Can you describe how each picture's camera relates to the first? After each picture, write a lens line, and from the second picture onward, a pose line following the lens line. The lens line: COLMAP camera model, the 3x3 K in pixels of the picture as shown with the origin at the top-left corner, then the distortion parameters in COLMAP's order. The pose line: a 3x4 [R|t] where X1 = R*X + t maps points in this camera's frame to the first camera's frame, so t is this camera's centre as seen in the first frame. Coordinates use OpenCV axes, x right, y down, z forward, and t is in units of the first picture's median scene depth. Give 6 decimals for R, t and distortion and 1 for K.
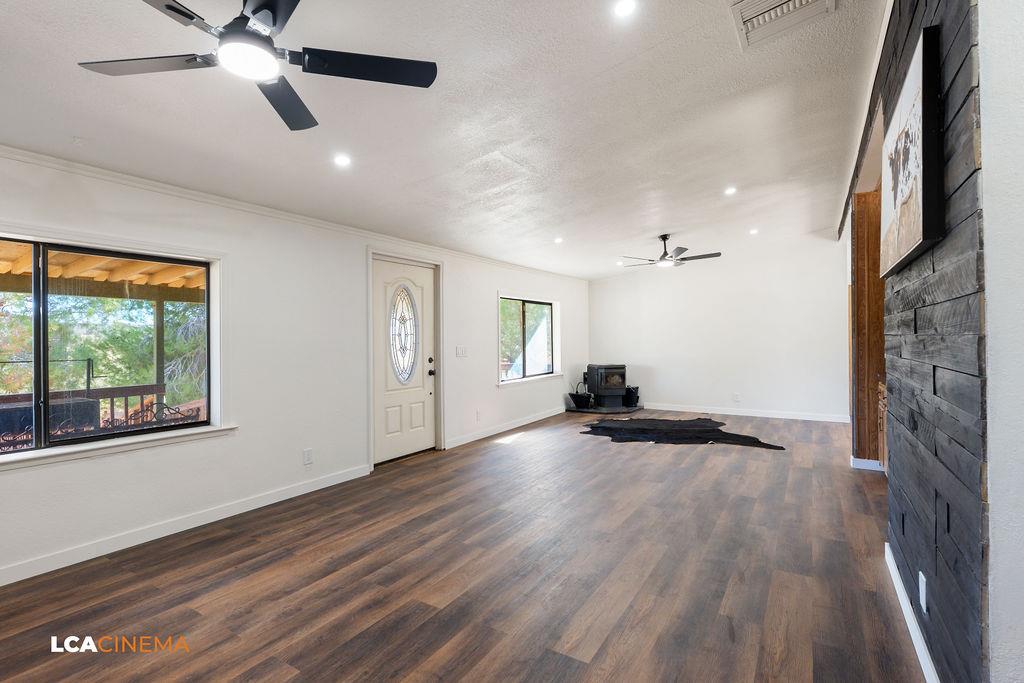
lens RADIAL K [[491.0, 0, 510.2], [0, 491.0, 340.9], [0, 0, 1]] dist [-0.008294, 0.002152]
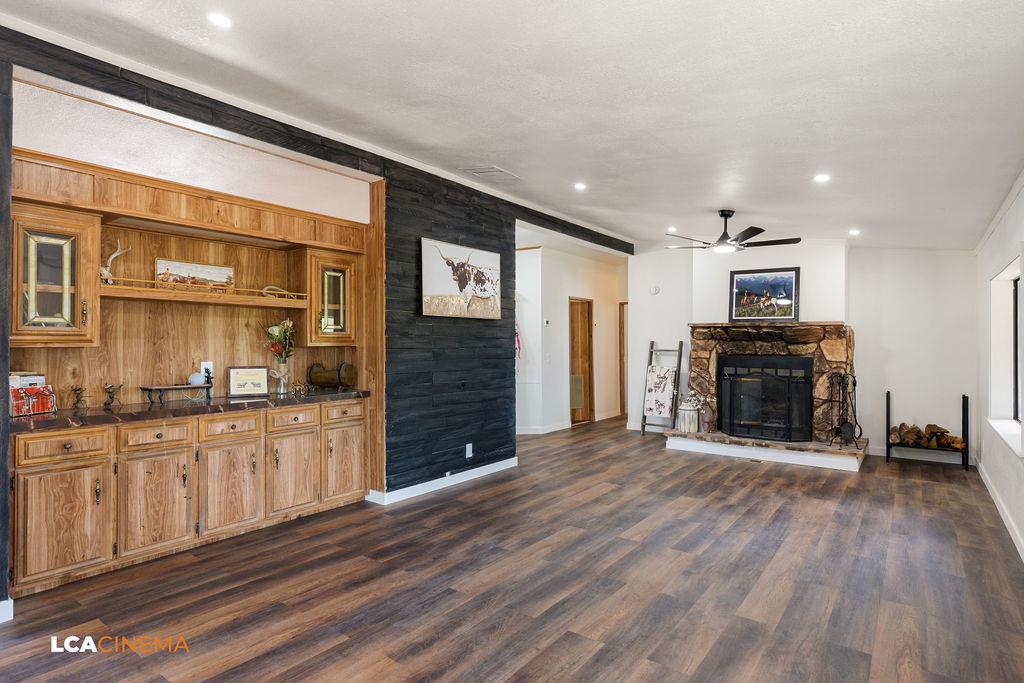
lens RADIAL K [[529.6, 0, 510.9], [0, 529.6, 342.2], [0, 0, 1]] dist [-0.009089, 0.002238]
pose [[-0.995778, 0.010374, 0.091204, 0.138901], [0.009868, 0.999933, -0.006007, -0.009782], [-0.091260, -0.005081, -0.995814, 1.365635]]
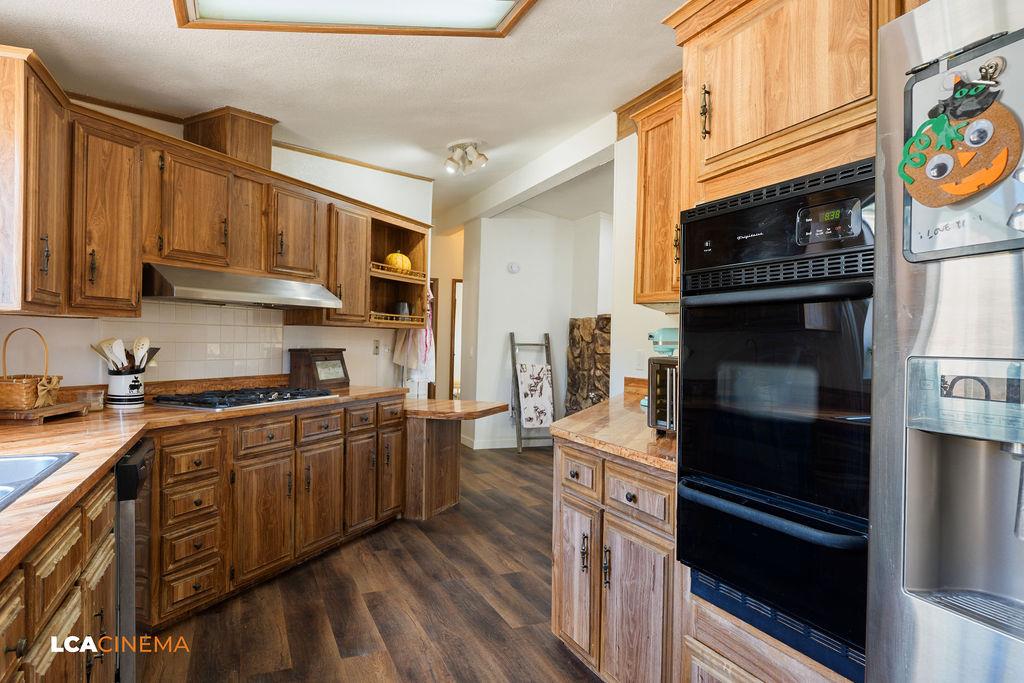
lens RADIAL K [[643.6, 0, 513.9], [0, 643.6, 345.8], [0, 0, 1]] dist [-0.010396, 0.002171]
pose [[-0.573403, 0.004676, -0.819260, 1.085338], [-0.011643, 0.999836, 0.013856, -0.008144], [0.819191, 0.017483, -0.573254, 0.626541]]
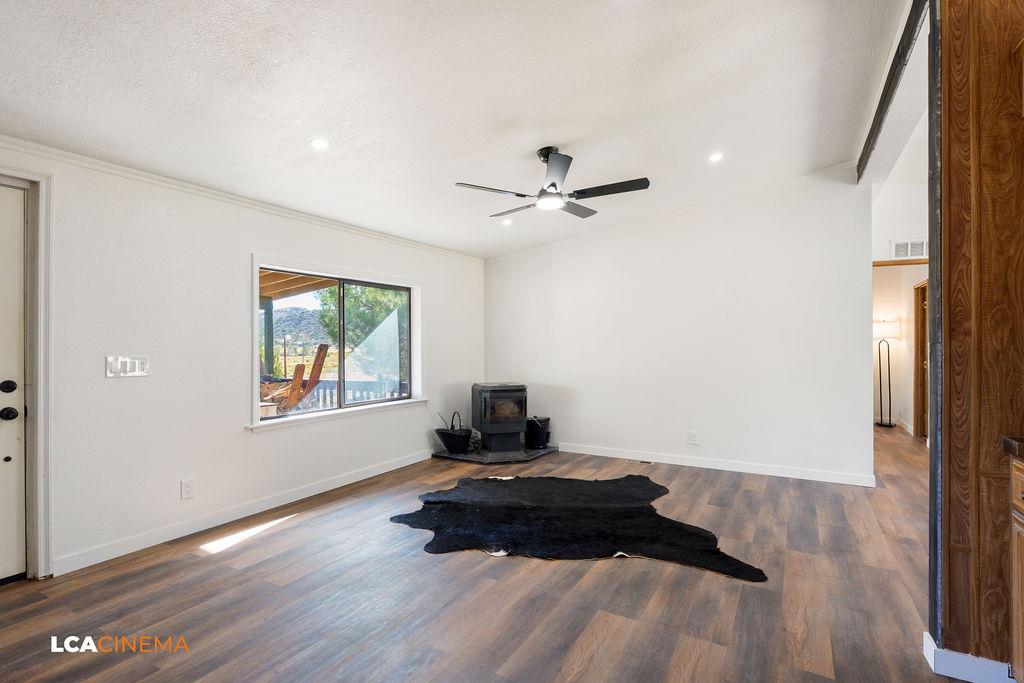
lens RADIAL K [[491.0, 0, 515.4], [0, 491.0, 346.1], [0, 0, 1]] dist [-0.008294, 0.002152]
pose [[0.999472, 0.006275, 0.031881, 0.321895], [-0.006121, 0.999969, -0.004945, 0.000752], [-0.031911, 0.004747, 0.999479, 0.569796]]
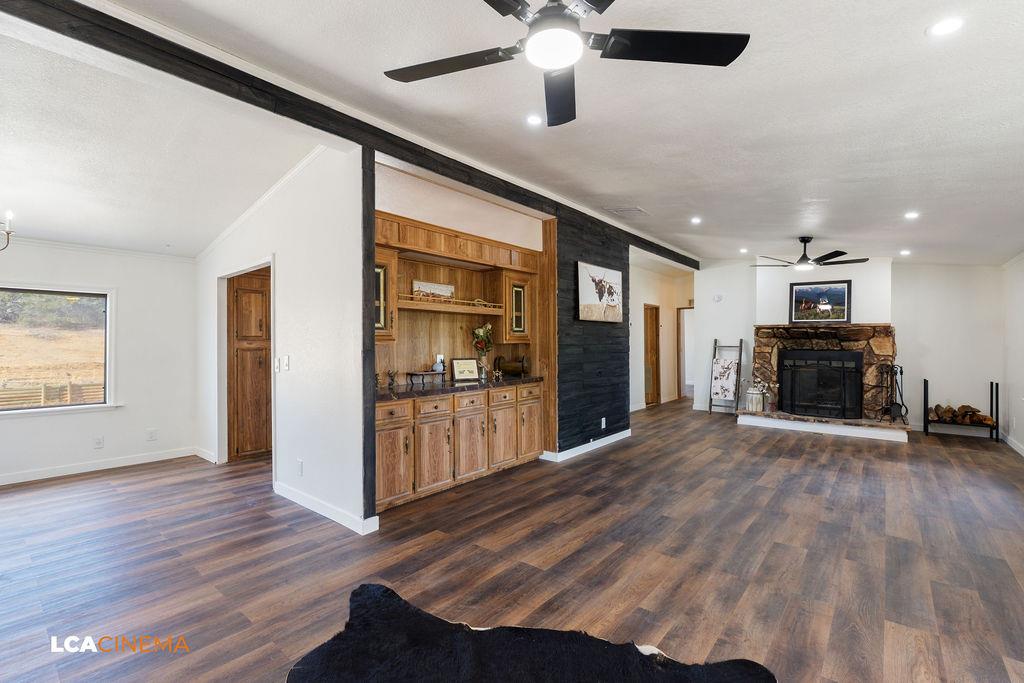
lens RADIAL K [[445.8, 0, 514.3], [0, 445.8, 340.8], [0, 0, 1]] dist [-0.009791, 0.001883]
pose [[-0.990533, 0.010733, 0.136857, 0.377016], [0.010324, 0.999940, -0.003699, -0.013084], [-0.136889, -0.002251, -0.990584, 1.495986]]
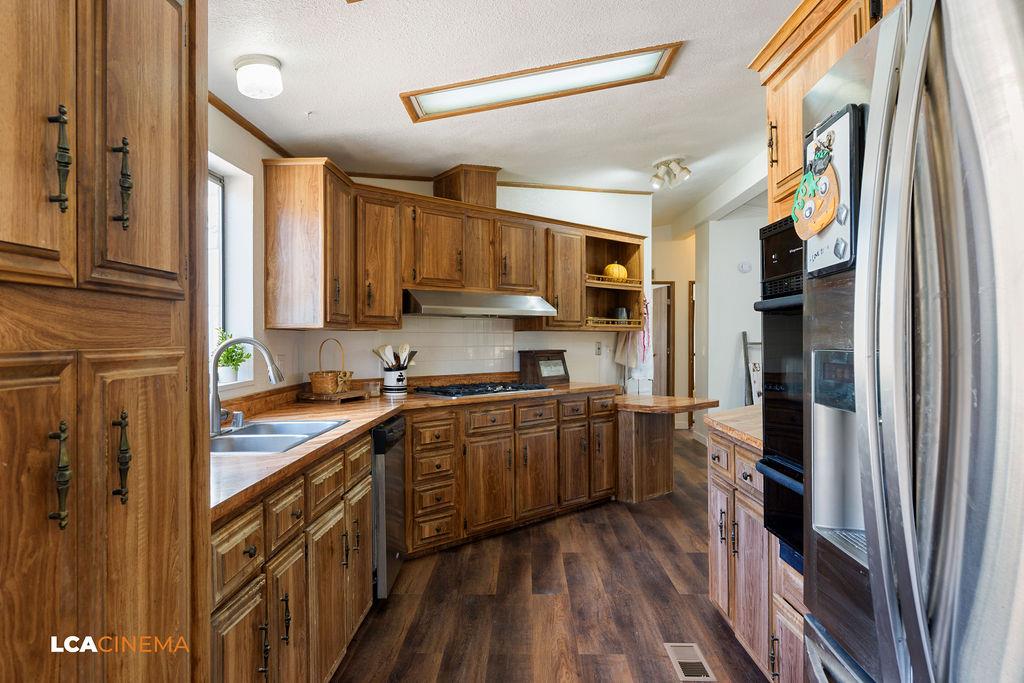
lens RADIAL K [[643.6, 0, 512.0], [0, 643.6, 338.1], [0, 0, 1]] dist [-0.010396, 0.002171]
pose [[-0.860594, 0.008965, -0.509213, 1.091472], [0.010350, 0.999946, 0.000113, -0.009101], [0.509187, -0.005173, -0.860640, 0.751338]]
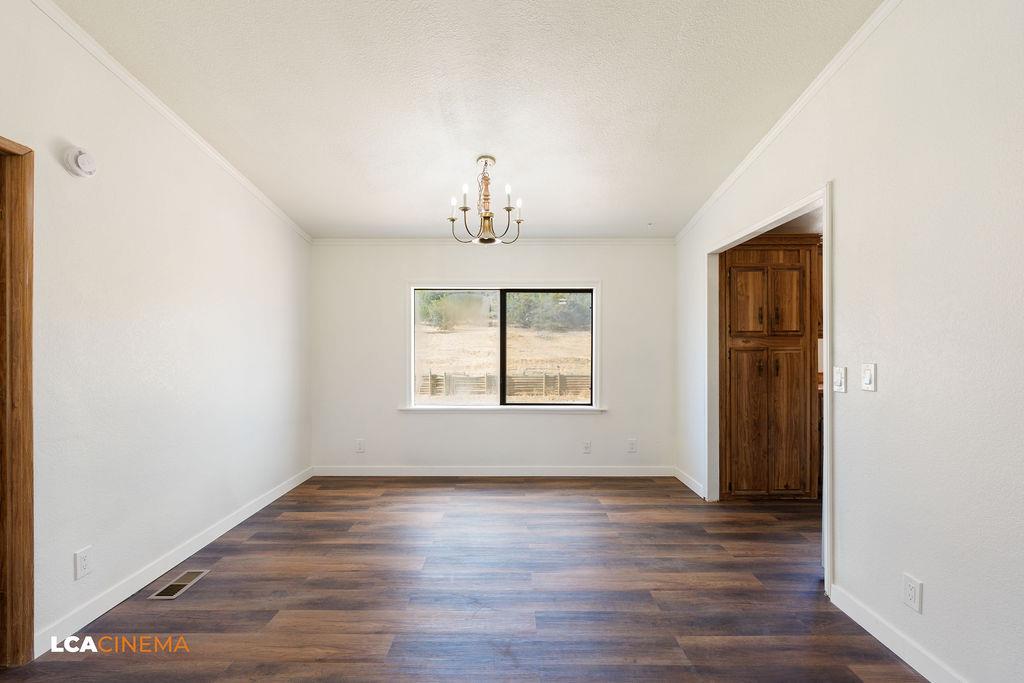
lens RADIAL K [[445.8, 0, 510.5], [0, 445.8, 348.0], [0, 0, 1]] dist [-0.009791, 0.001883]
pose [[-0.515460, -0.000491, 0.856914, 0.685260], [0.008673, 0.999946, 0.005791, -0.013787], [-0.856870, 0.010417, -0.515428, 1.282503]]
